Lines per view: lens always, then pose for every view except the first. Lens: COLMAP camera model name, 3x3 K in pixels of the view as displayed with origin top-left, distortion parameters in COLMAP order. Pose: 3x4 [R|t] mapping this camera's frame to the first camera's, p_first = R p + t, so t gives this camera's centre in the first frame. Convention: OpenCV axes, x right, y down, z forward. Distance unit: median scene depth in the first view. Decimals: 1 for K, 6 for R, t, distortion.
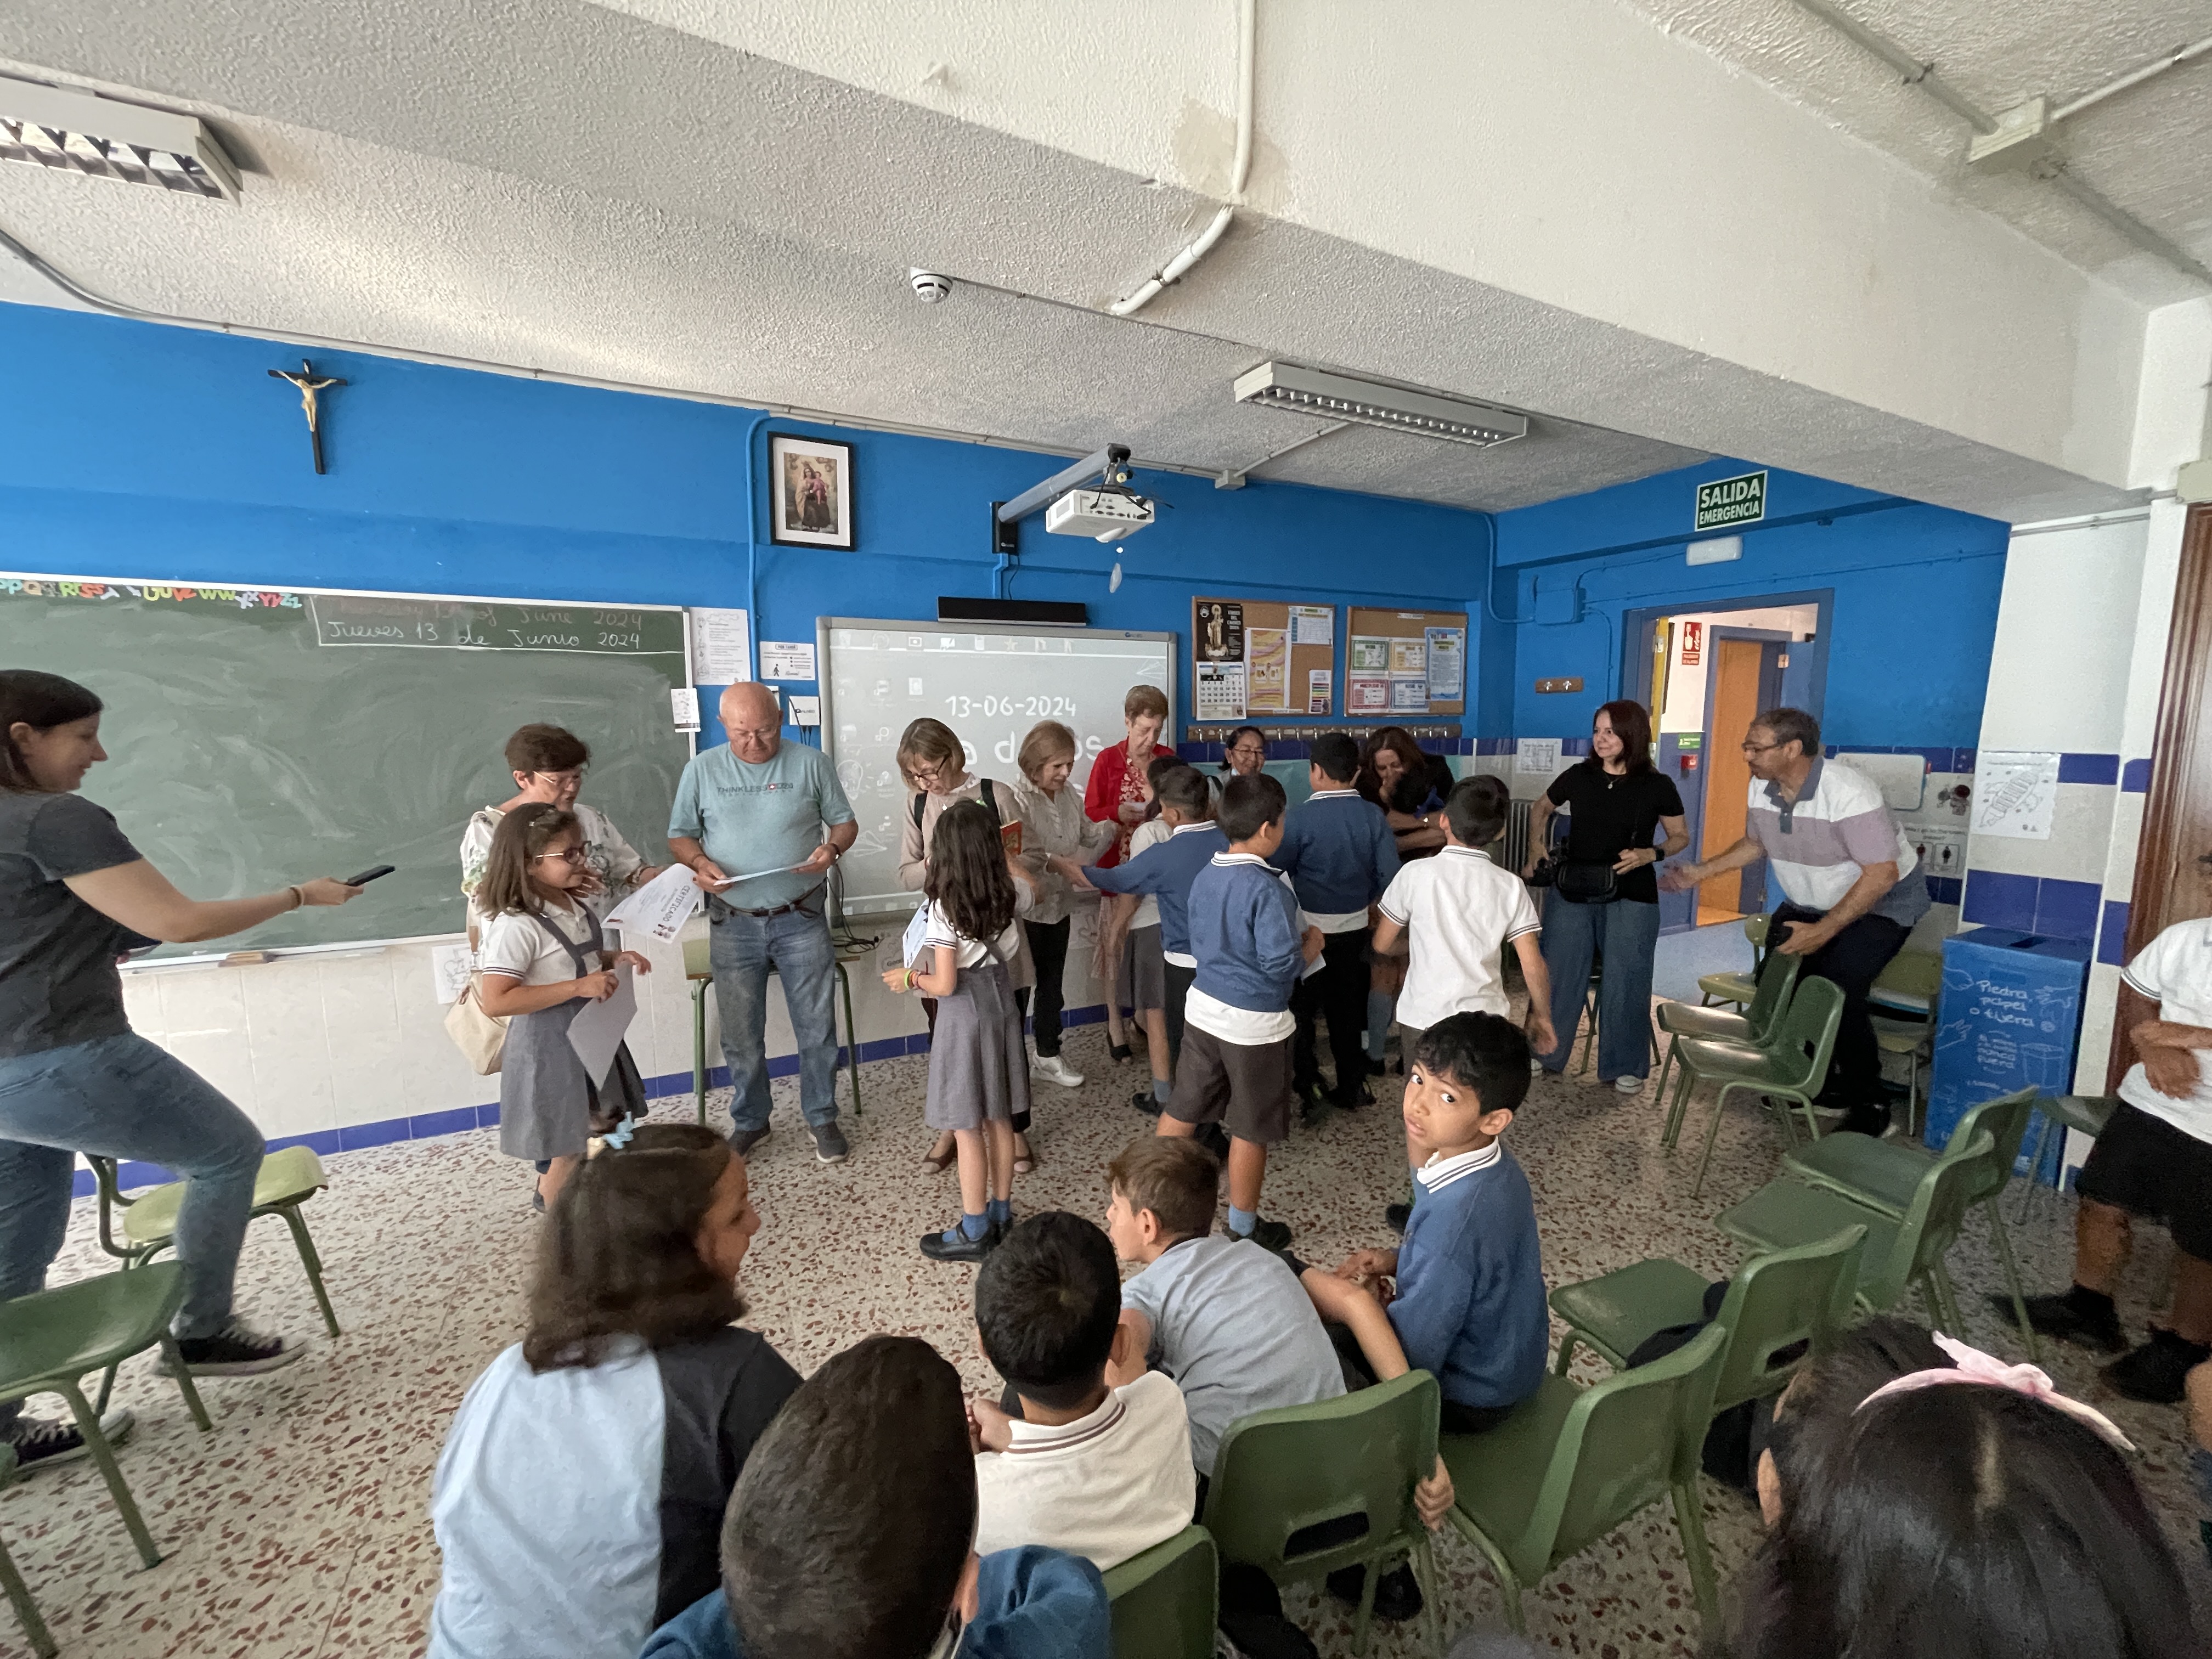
lens RADIAL K [[892.8, 0, 1106.0], [0, 892.8, 829.5], [0, 0, 1]] dist [-0.002945, 0.000149]
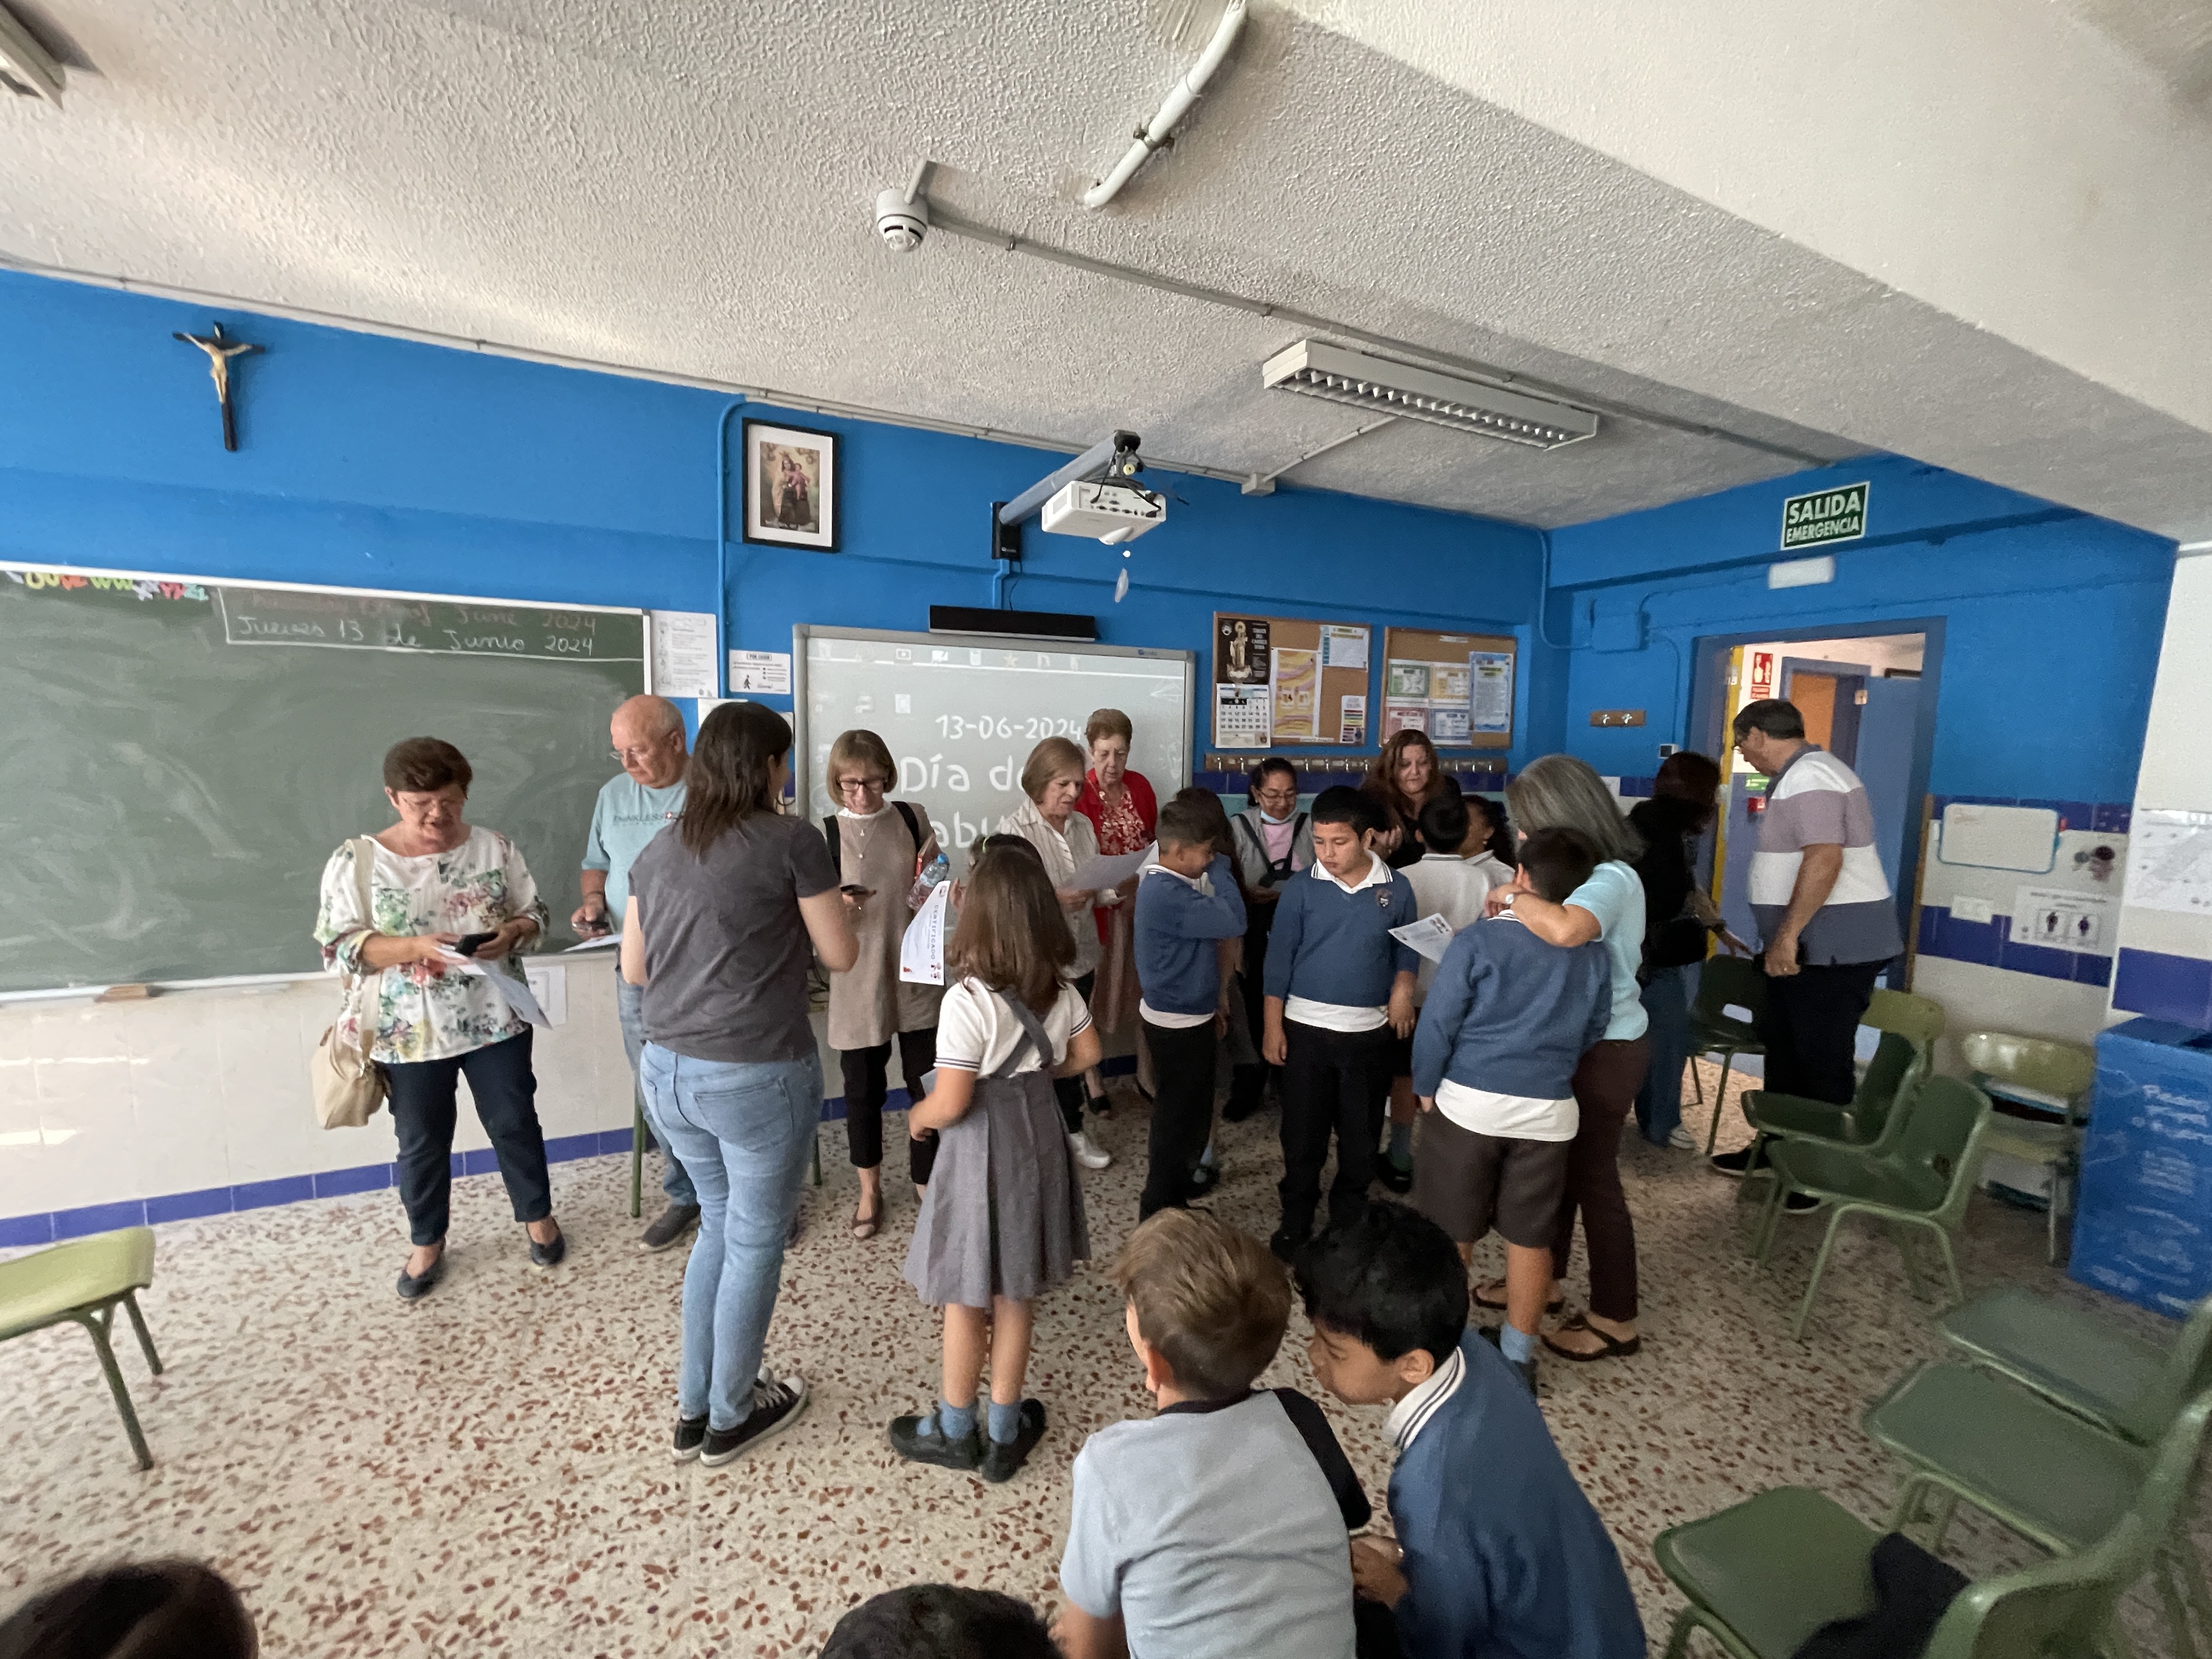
lens RADIAL K [[892.8, 0, 1106.0], [0, 892.8, 829.5], [0, 0, 1]] dist [-0.002945, 0.000149]
pose [[0.999252, 0.026718, -0.027943, 0.023162], [-0.027326, 0.999394, -0.021583, -0.021599], [0.027350, 0.022330, 0.999376, 0.118532]]
